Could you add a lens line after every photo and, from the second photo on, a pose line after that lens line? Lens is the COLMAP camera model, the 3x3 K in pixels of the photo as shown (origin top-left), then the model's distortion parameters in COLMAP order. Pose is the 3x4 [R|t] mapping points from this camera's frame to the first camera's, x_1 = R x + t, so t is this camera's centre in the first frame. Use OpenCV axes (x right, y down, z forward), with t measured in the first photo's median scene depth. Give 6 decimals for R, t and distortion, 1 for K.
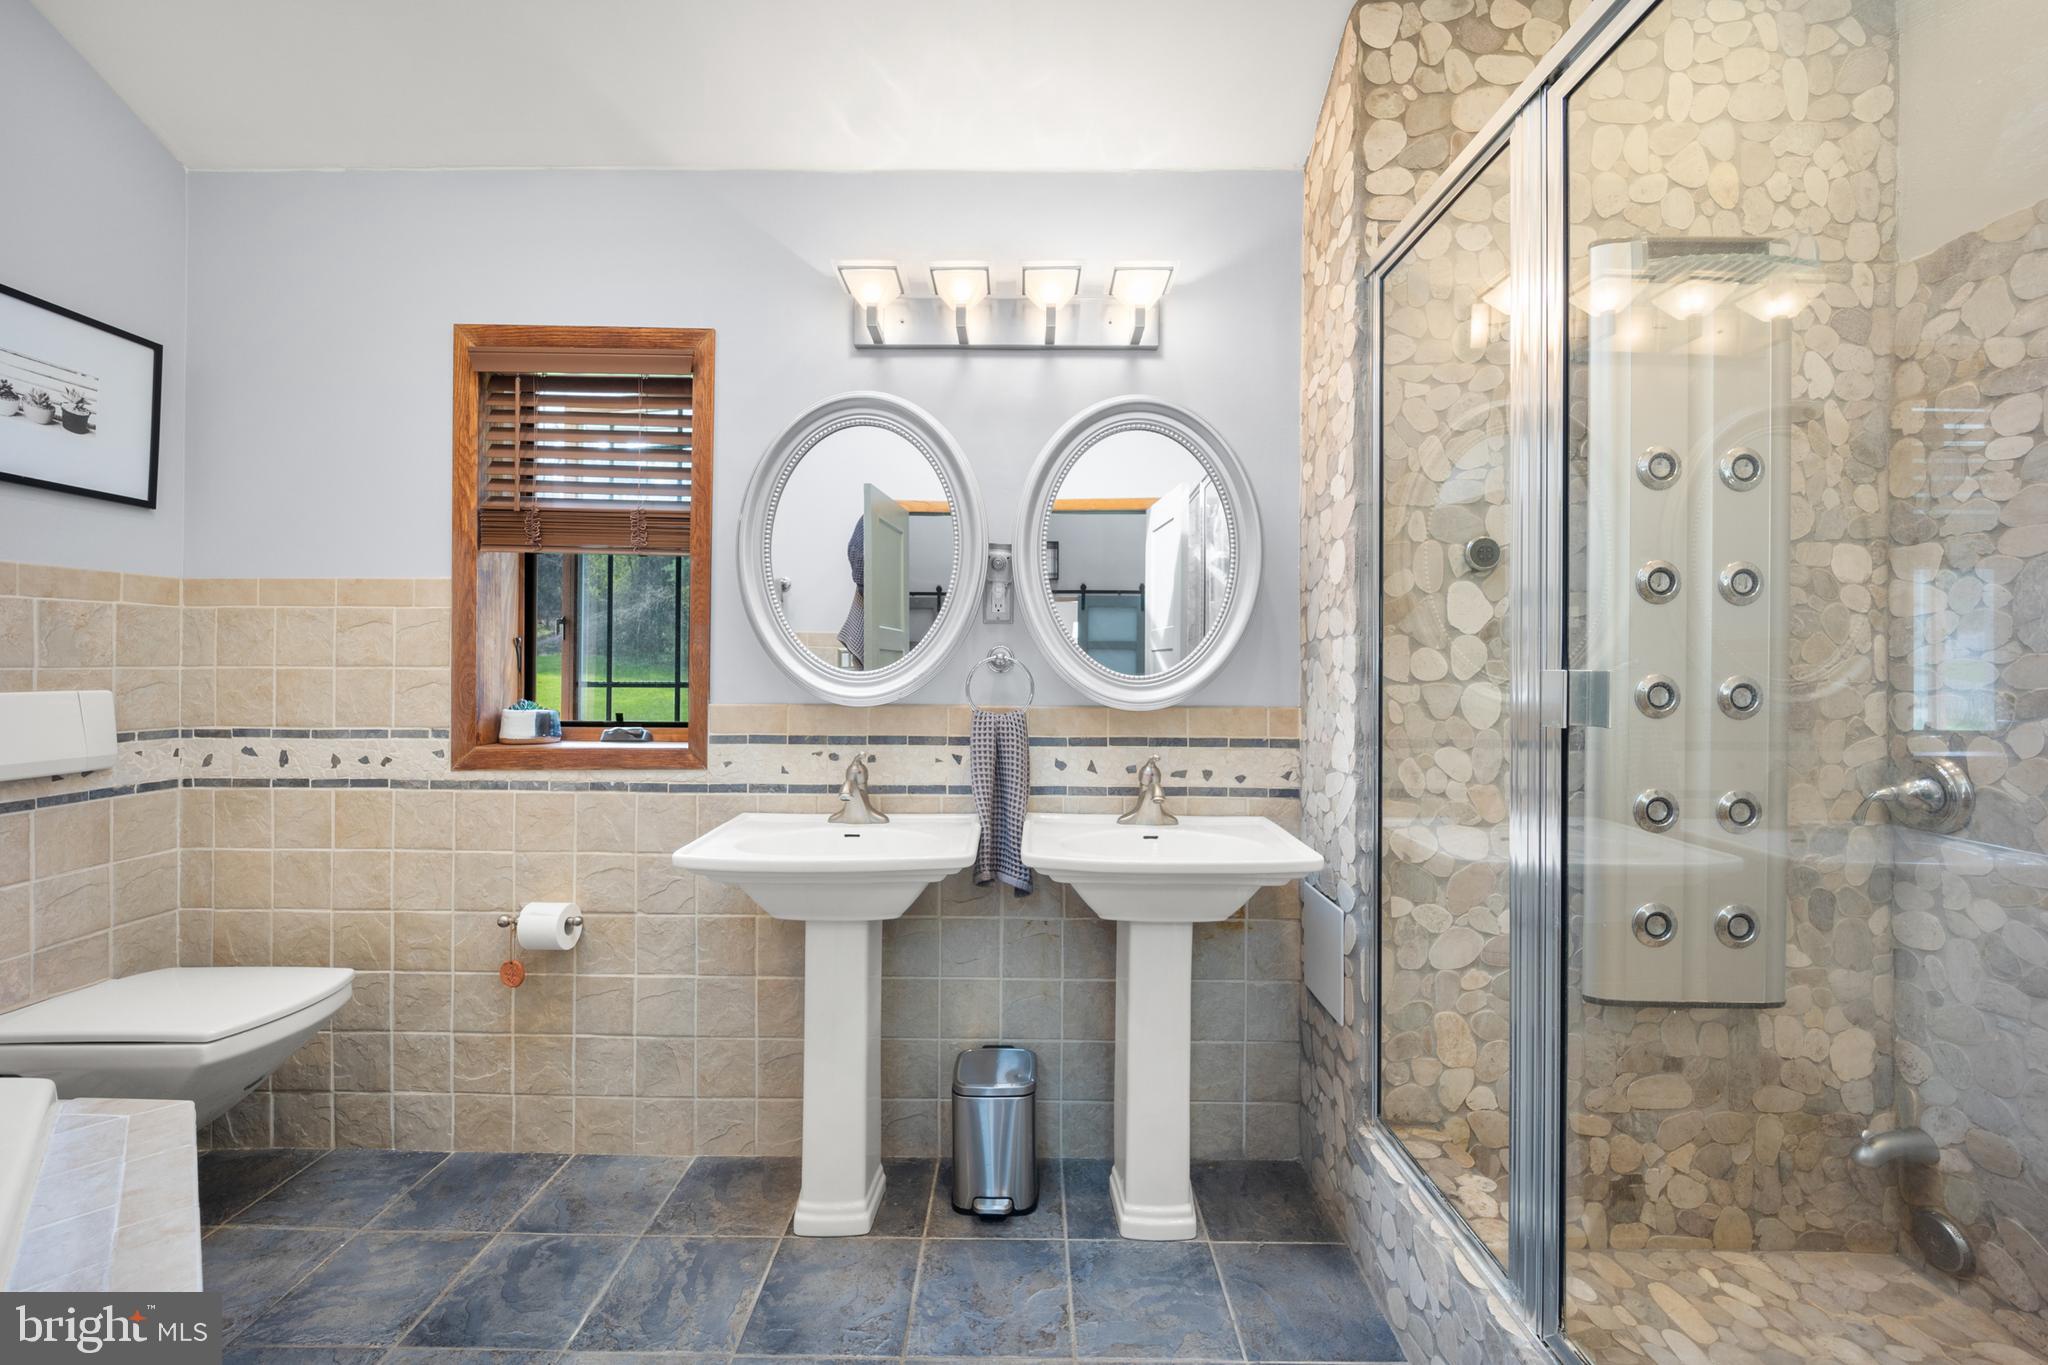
lens RADIAL K [[846.4, 0, 1023.7], [0, 846.4, 669.8], [0, 0, 1]] dist [-0.003562, 0.000197]
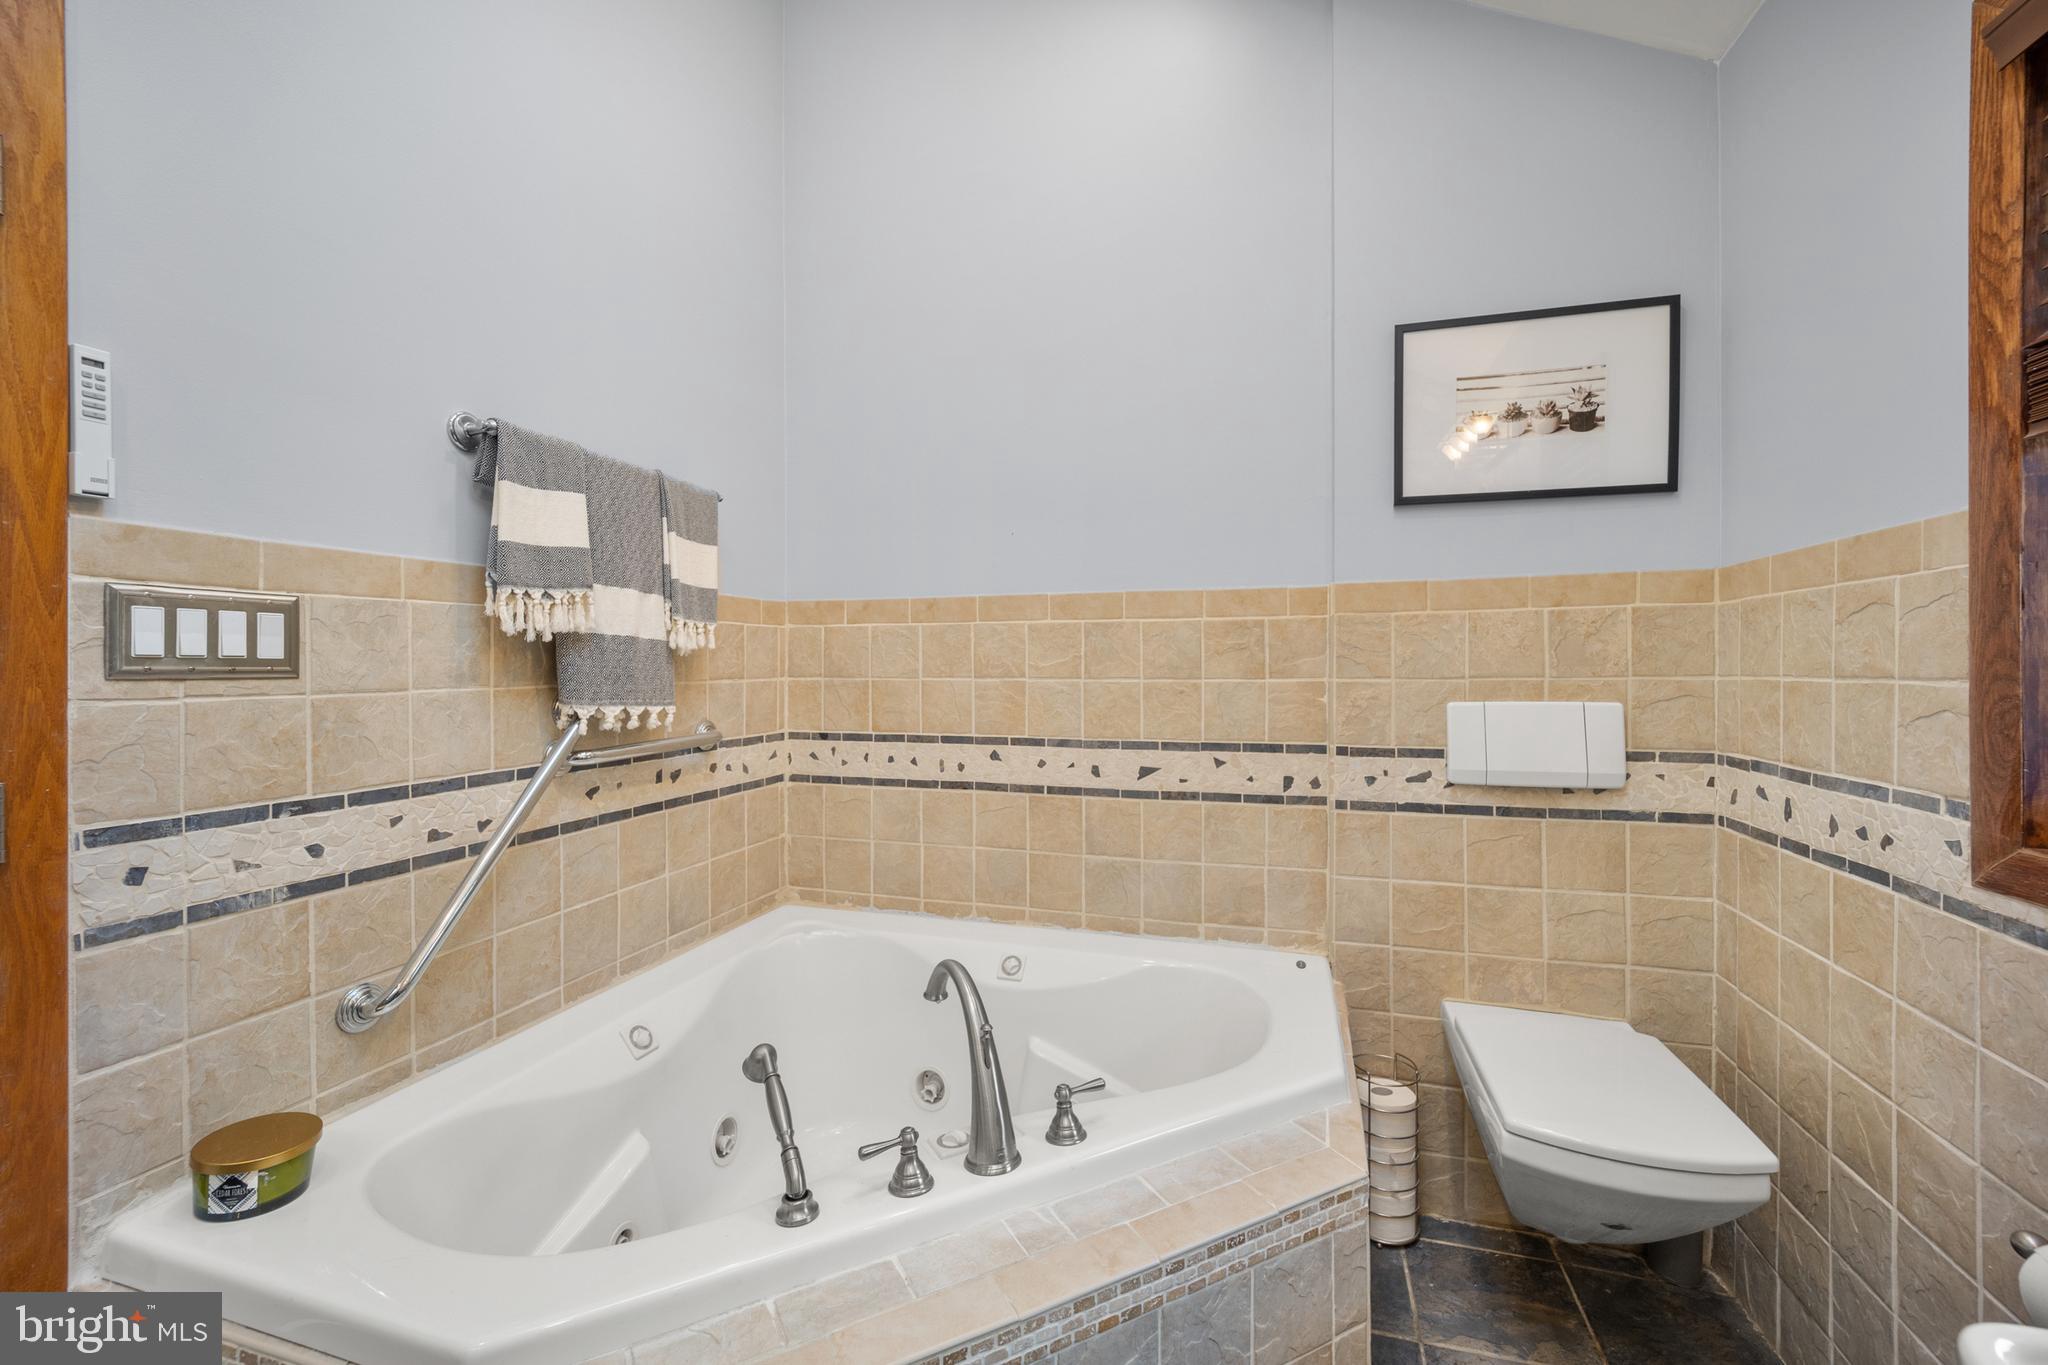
lens RADIAL K [[846.4, 0, 1031.5], [0, 846.4, 669.3], [0, 0, 1]] dist [-0.003562, 0.000197]
pose [[-0.300773, -0.002317, -0.953693, -0.025178], [-0.003637, 0.999993, -0.001282, -0.007982], [0.953689, 0.003083, -0.300779, 0.643230]]
